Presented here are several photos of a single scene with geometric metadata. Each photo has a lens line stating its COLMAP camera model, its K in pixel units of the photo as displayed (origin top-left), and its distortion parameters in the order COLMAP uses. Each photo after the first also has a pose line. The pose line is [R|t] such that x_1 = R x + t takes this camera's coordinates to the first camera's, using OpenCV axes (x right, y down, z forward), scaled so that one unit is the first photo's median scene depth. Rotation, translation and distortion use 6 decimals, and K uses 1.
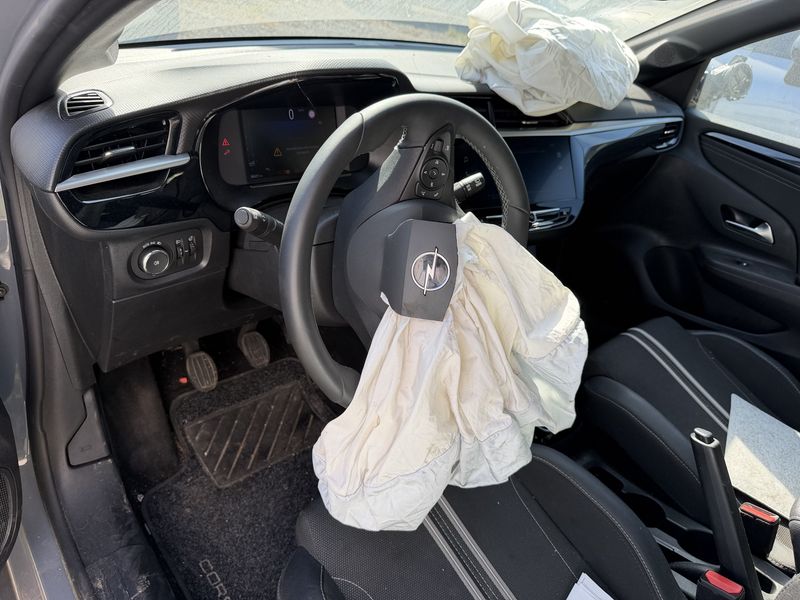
lens RADIAL K [[570.5, 0, 400.0], [0, 570.5, 300.0], [0, 0, 1]] dist [-0.009400, -0.005549]
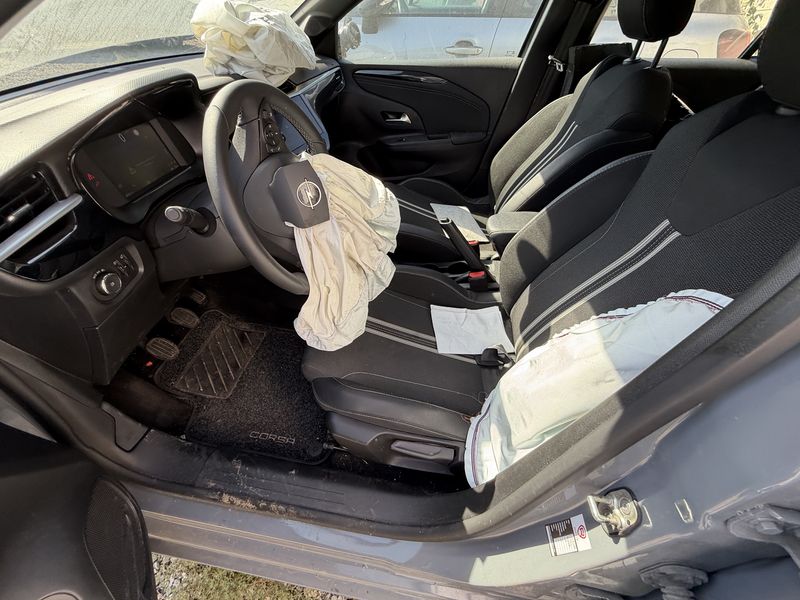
lens RADIAL K [[321.5, 0, 389.9], [0, 321.5, 300.0], [0, 0, 1]] dist [-0.000538, -0.000109]
pose [[0.754099, -0.543657, 0.368473, -0.183204], [0.431487, 0.833086, 0.346101, -0.012172], [-0.495130, -0.102003, 0.862810, 0.041721]]
